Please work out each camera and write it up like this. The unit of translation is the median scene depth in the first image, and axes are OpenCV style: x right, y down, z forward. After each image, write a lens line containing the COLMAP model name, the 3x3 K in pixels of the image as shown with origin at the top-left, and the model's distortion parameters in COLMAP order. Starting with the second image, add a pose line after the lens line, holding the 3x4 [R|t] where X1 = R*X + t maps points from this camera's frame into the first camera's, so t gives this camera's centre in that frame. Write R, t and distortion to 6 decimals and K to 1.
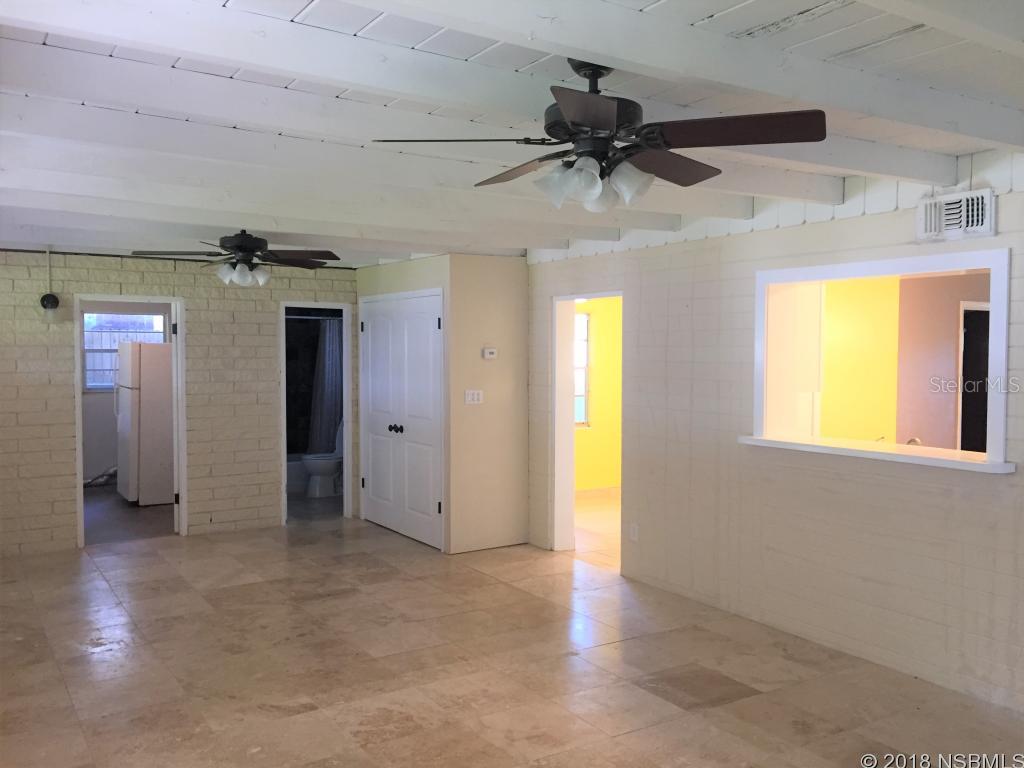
lens RADIAL K [[877.5, 0, 515.0], [0, 877.5, 385.9], [0, 0, 1]] dist [0.064841, -0.083887]
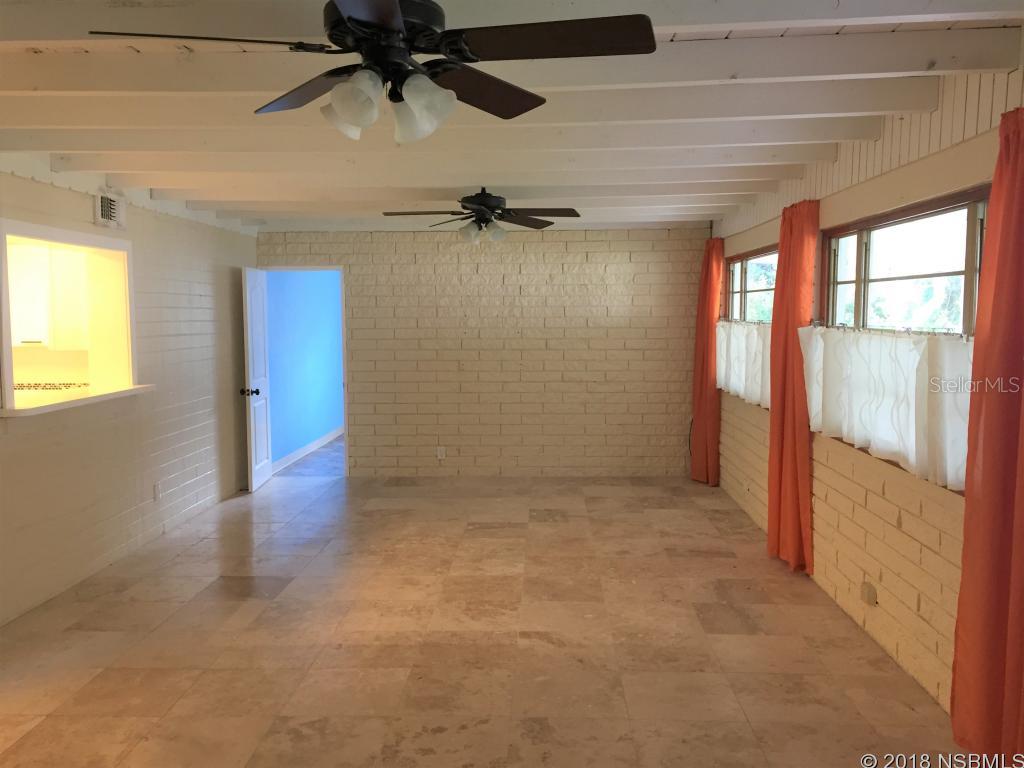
lens RADIAL K [[877.5, 0, 513.6], [0, 877.5, 384.8], [0, 0, 1]] dist [0.064841, -0.083887]
pose [[-0.820132, -0.044372, 0.570451, -0.638656], [0.027077, 0.992862, 0.116156, -0.054485], [-0.571533, 0.110709, -0.813077, 1.435390]]
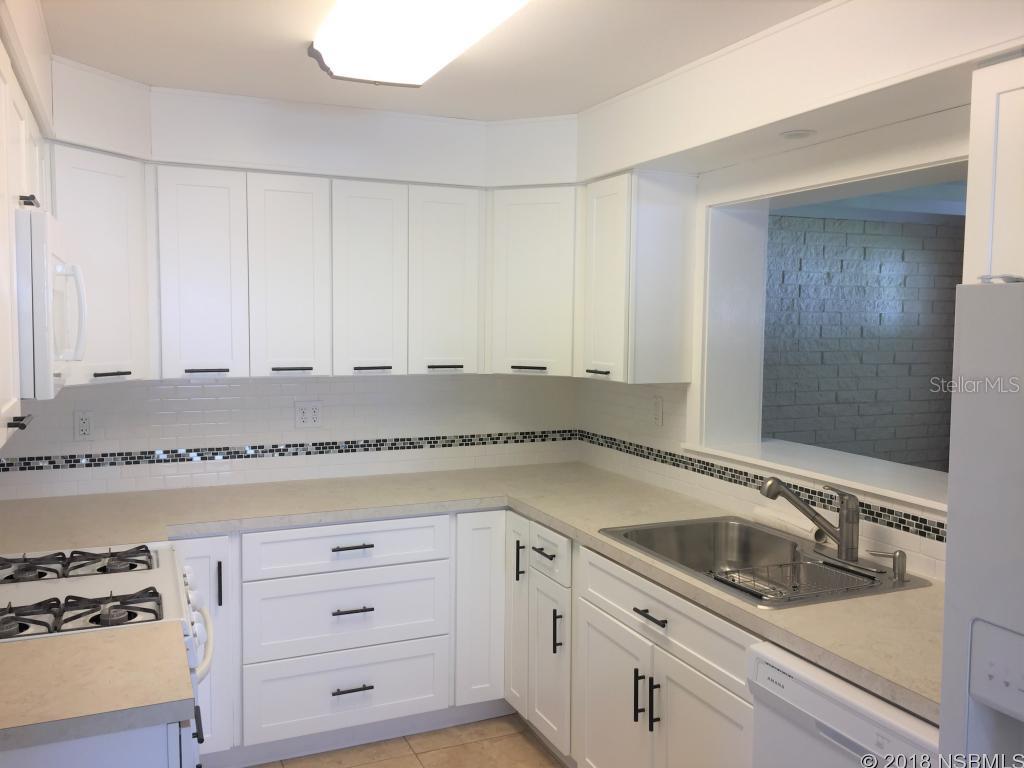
lens RADIAL K [[877.5, 0, 513.3], [0, 877.5, 385.8], [0, 0, 1]] dist [0.064841, -0.083887]
pose [[-0.987746, -0.025688, 0.153943, 0.272147], [-0.007021, 0.992677, 0.120595, -0.054766], [-0.155913, 0.118036, -0.980693, 1.453553]]
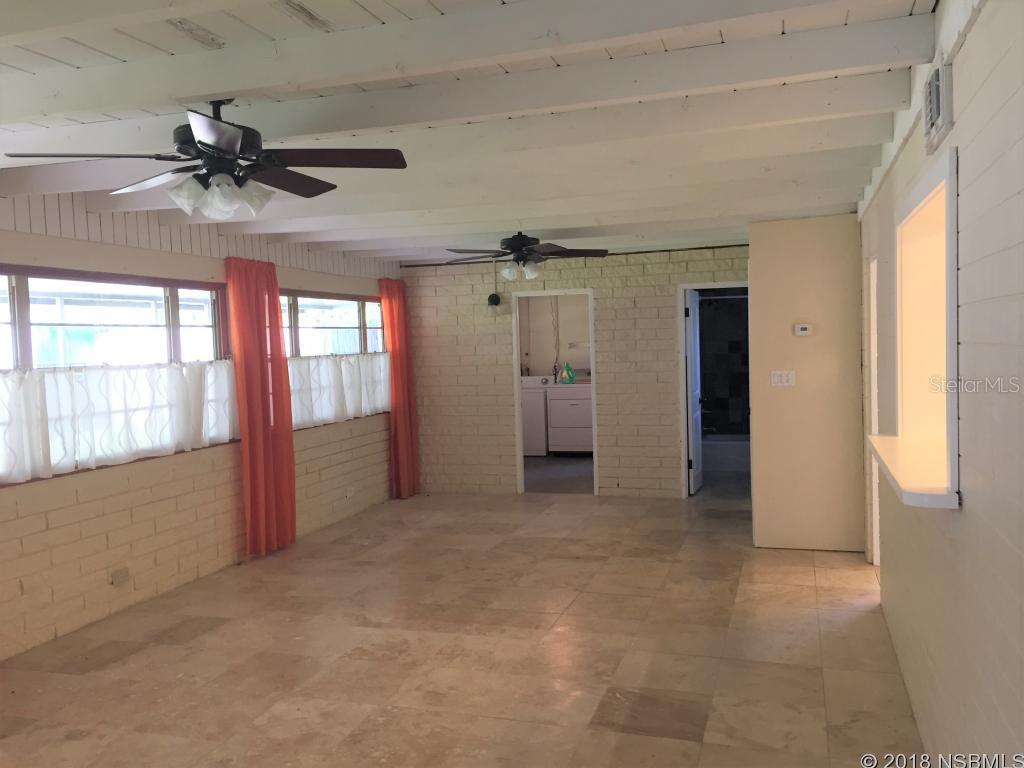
lens RADIAL K [[877.5, 0, 508.5], [0, 877.5, 381.8], [0, 0, 1]] dist [0.064841, -0.083887]
pose [[0.631840, 0.016954, -0.774913, 0.646742], [-0.001213, 0.999781, 0.020885, -0.003562], [0.775098, -0.012256, 0.631722, 0.281249]]
